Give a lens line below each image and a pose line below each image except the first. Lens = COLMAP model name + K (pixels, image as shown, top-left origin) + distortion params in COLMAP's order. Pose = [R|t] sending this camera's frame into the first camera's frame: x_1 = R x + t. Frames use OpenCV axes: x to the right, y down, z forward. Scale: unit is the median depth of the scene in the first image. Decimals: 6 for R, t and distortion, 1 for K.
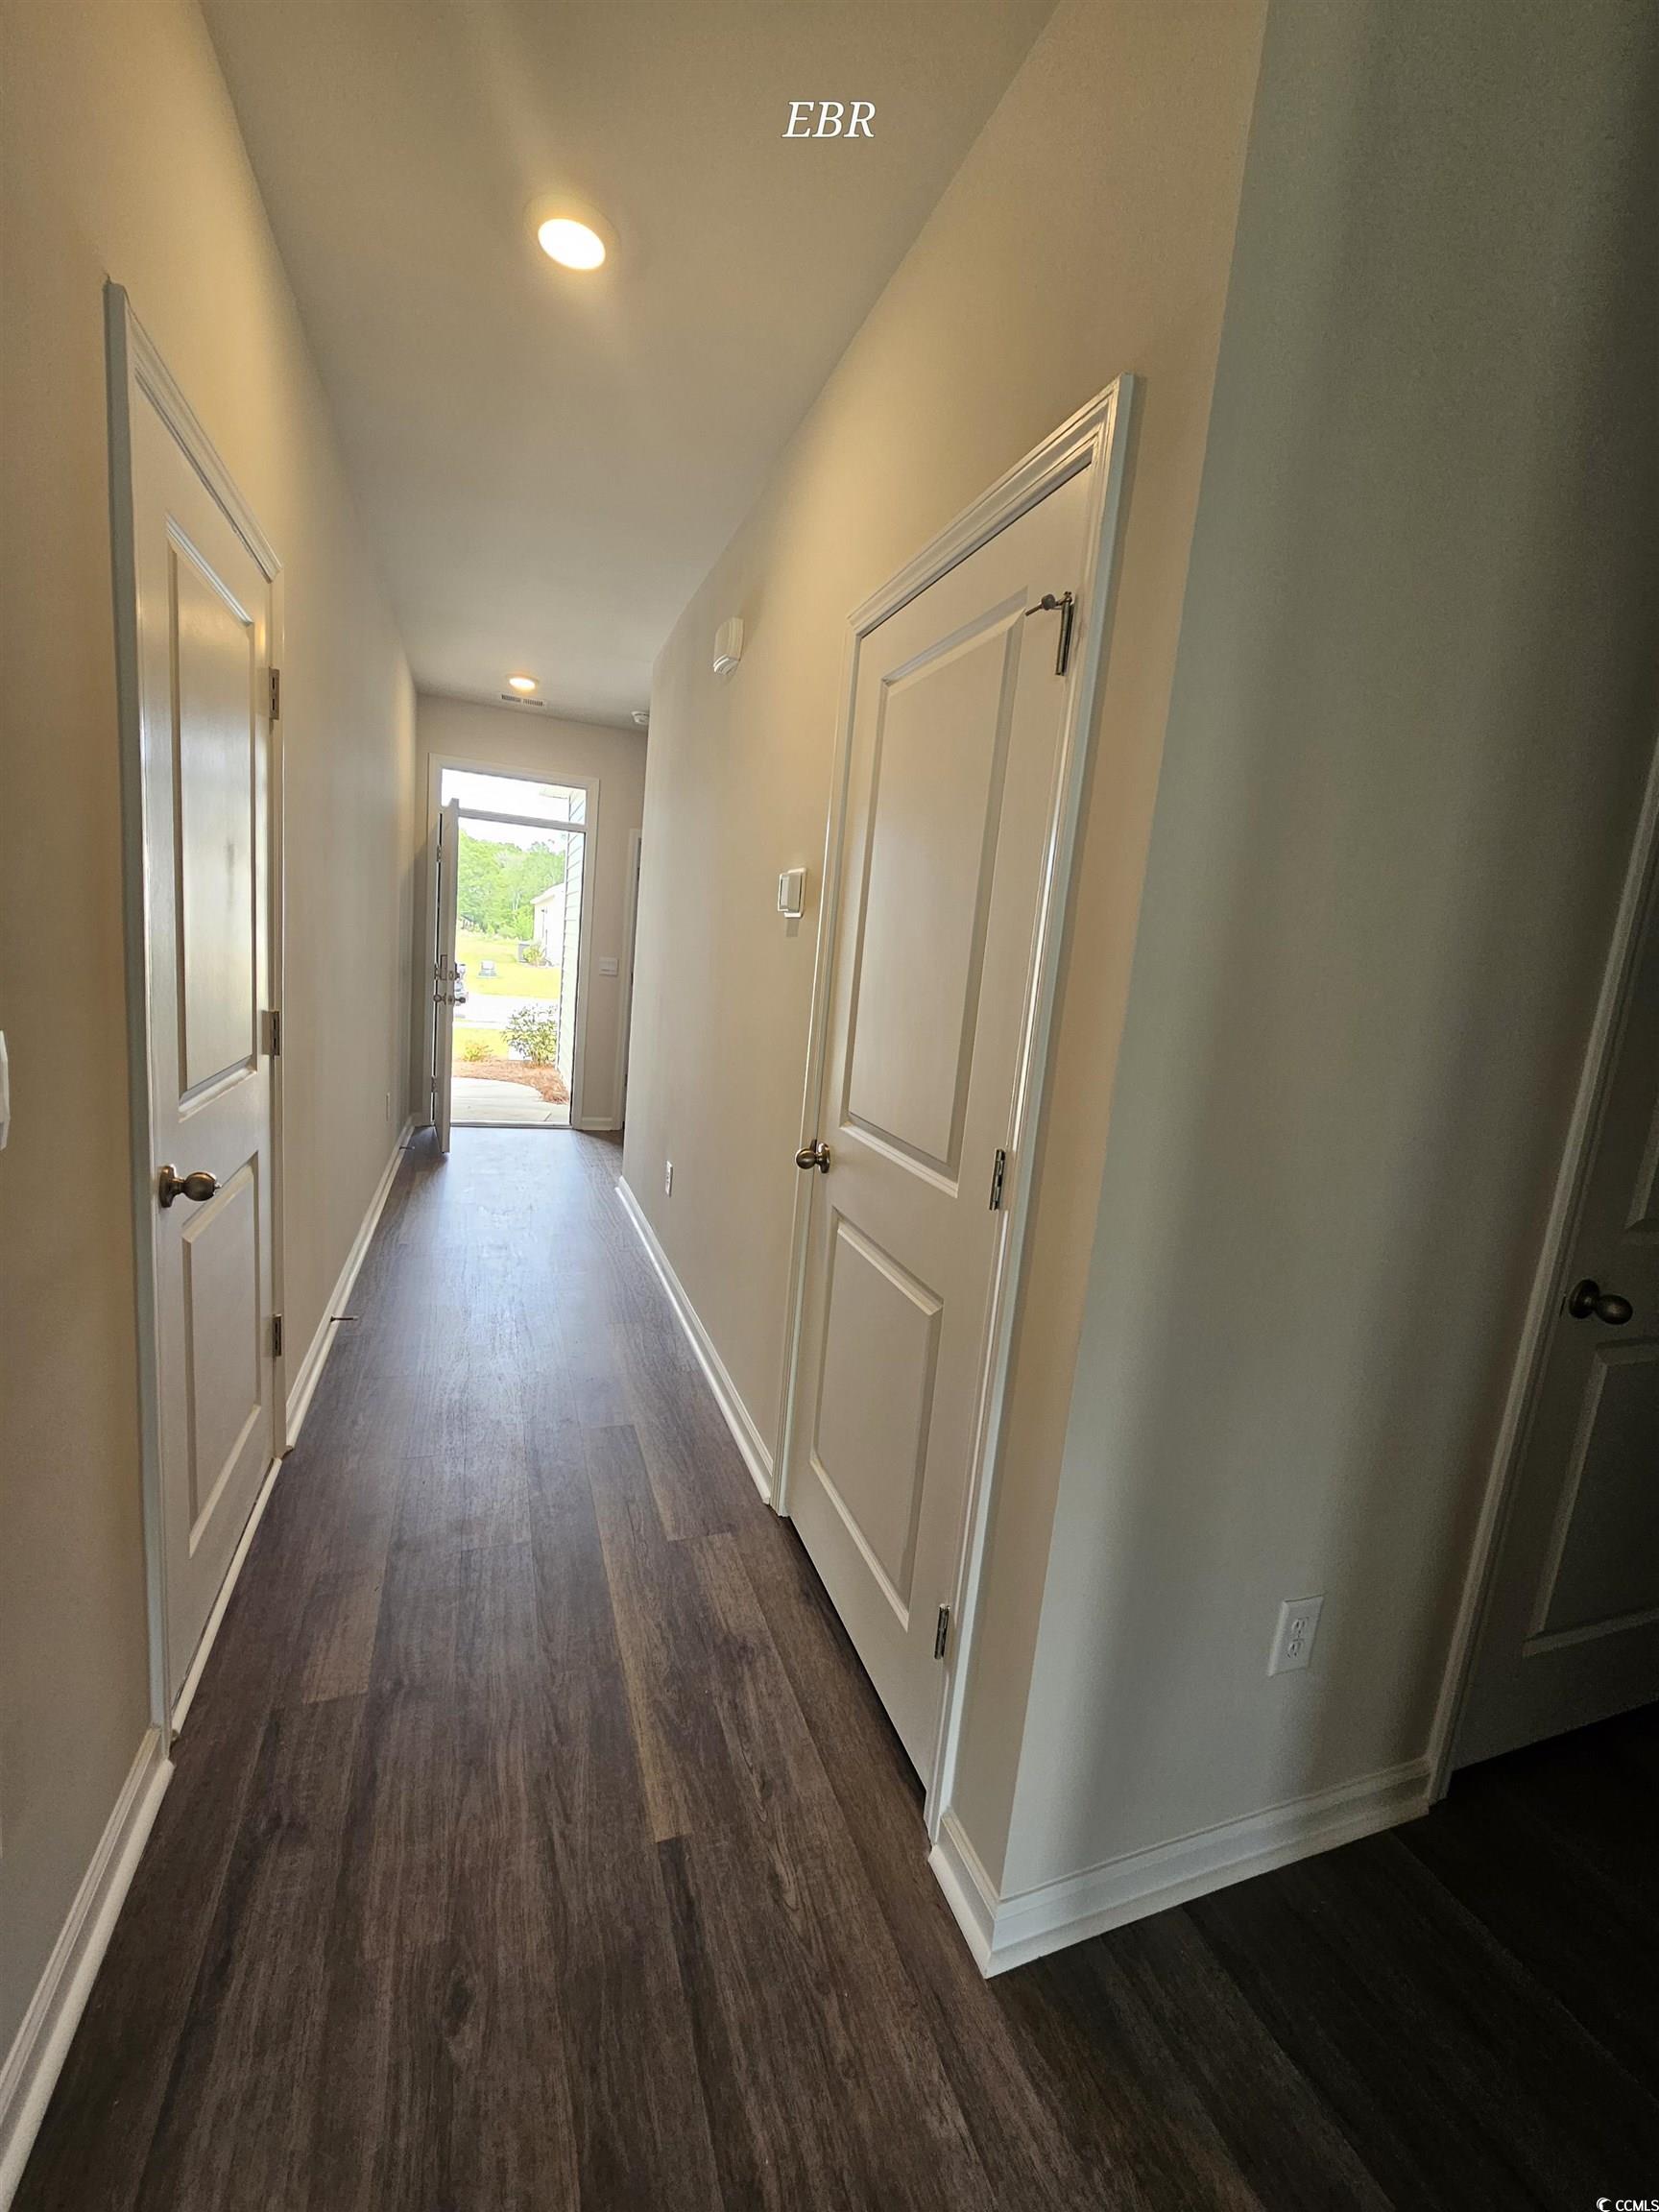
lens RADIAL K [[900.6, 0, 828.1], [0, 900.6, 1091.0], [0, 0, 1]] dist [-0.000016, 0.001793]
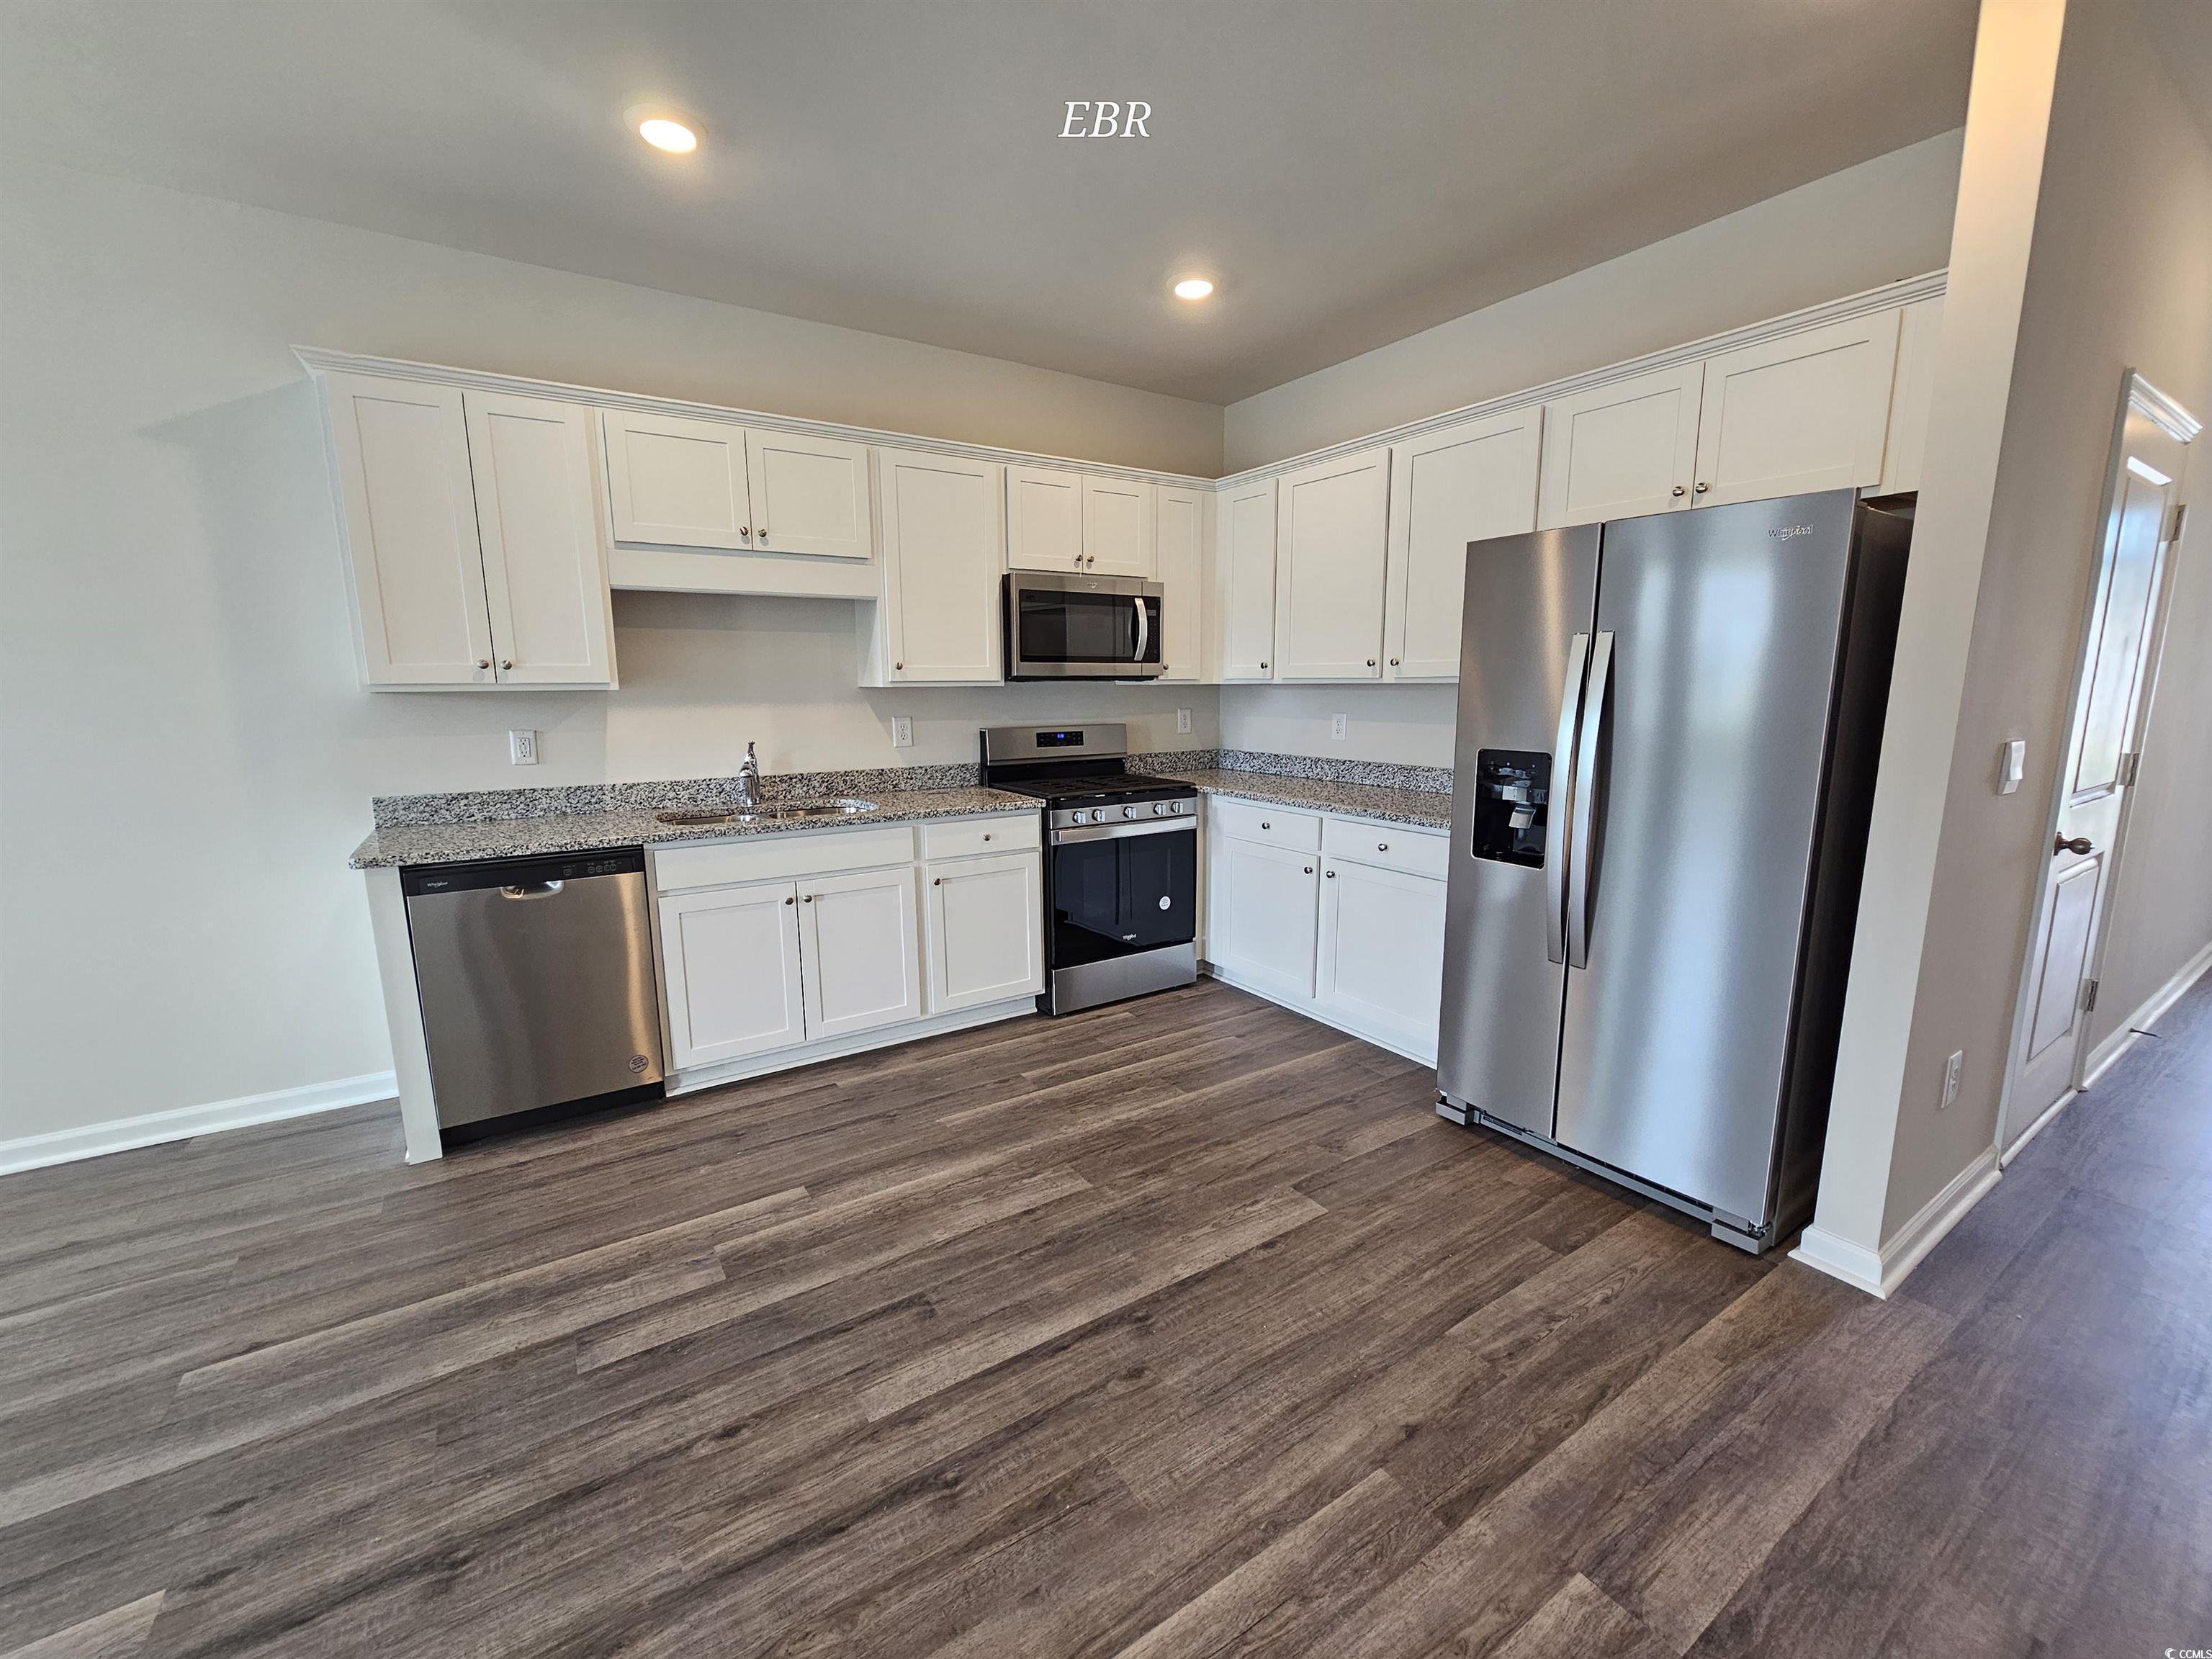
lens RADIAL K [[900.6, 0, 1102.6], [0, 900.6, 841.4], [0, 0, 1]] dist [-0.000016, 0.001793]
pose [[0.219781, 0.078177, -0.972412, 0.383644], [-0.117924, 0.991604, 0.053067, 0.158731], [0.968396, 0.103008, 0.227155, -0.819356]]
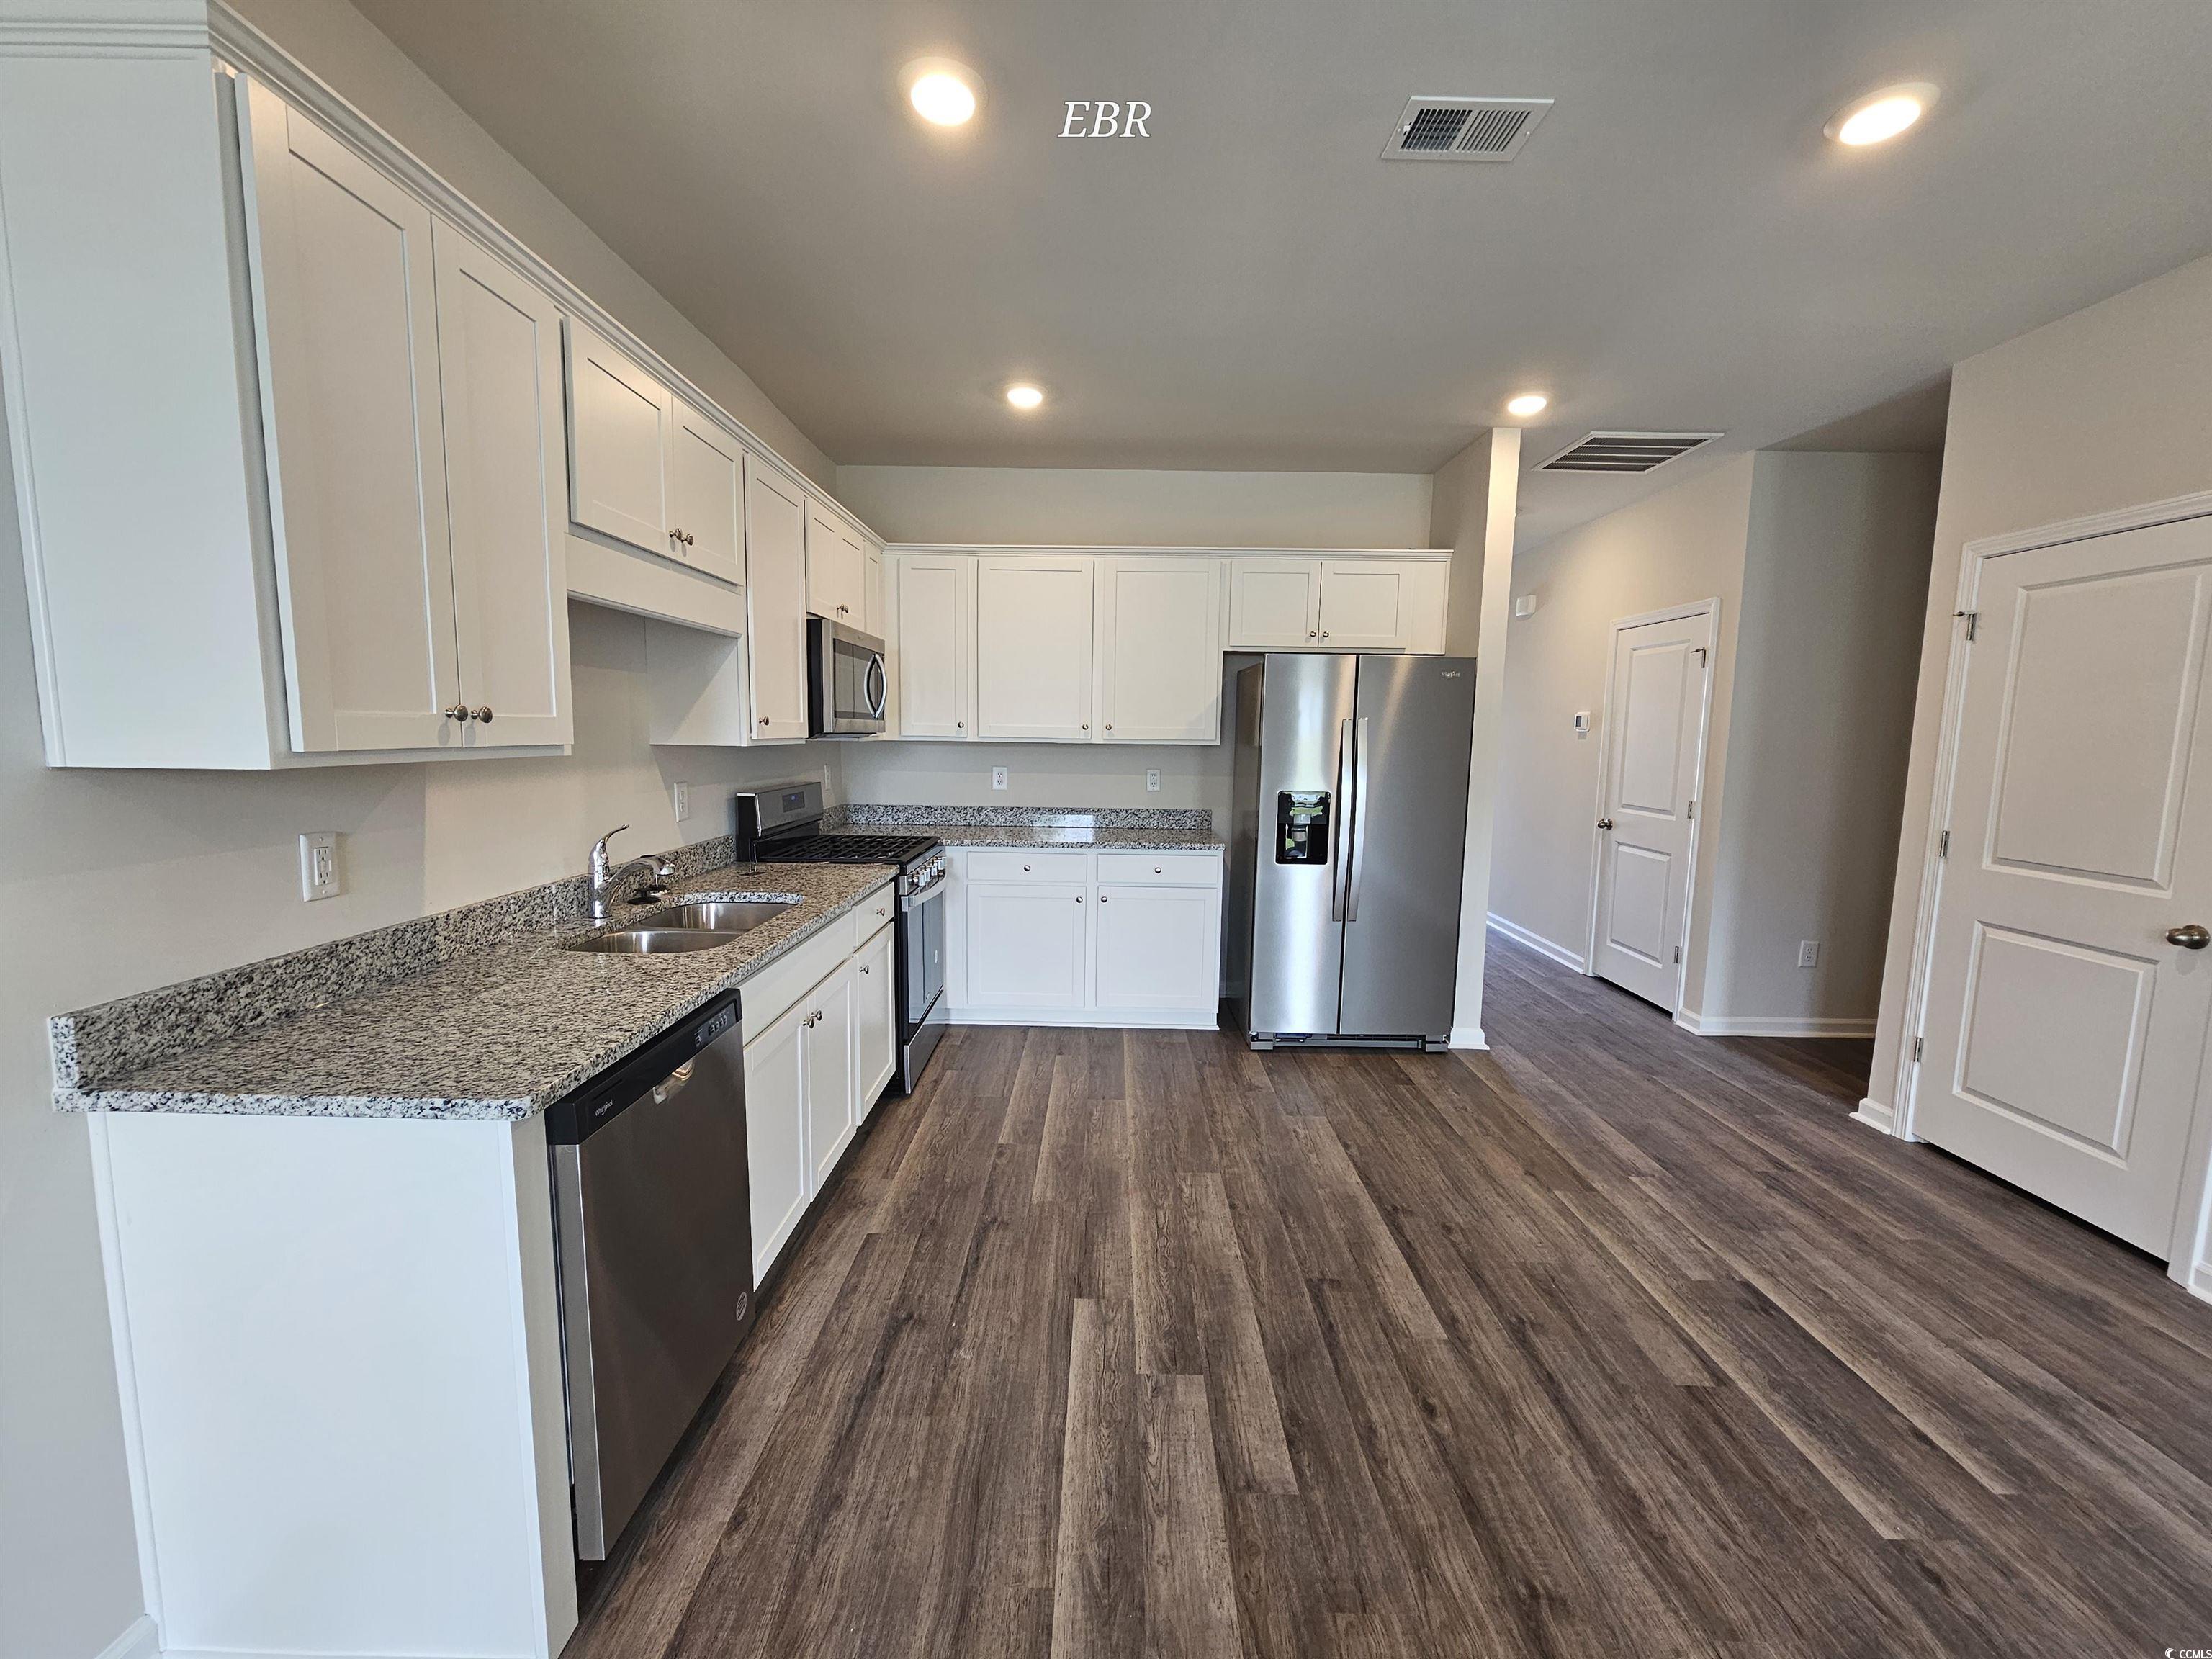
lens RADIAL K [[900.6, 0, 1101.2], [0, 900.6, 835.2], [0, 0, 1]] dist [-0.000016, 0.001793]
pose [[0.929752, -0.034285, -0.366588, -0.416768], [0.015301, 0.998393, -0.054566, 0.226842], [0.367869, 0.045124, 0.928782, -1.954253]]
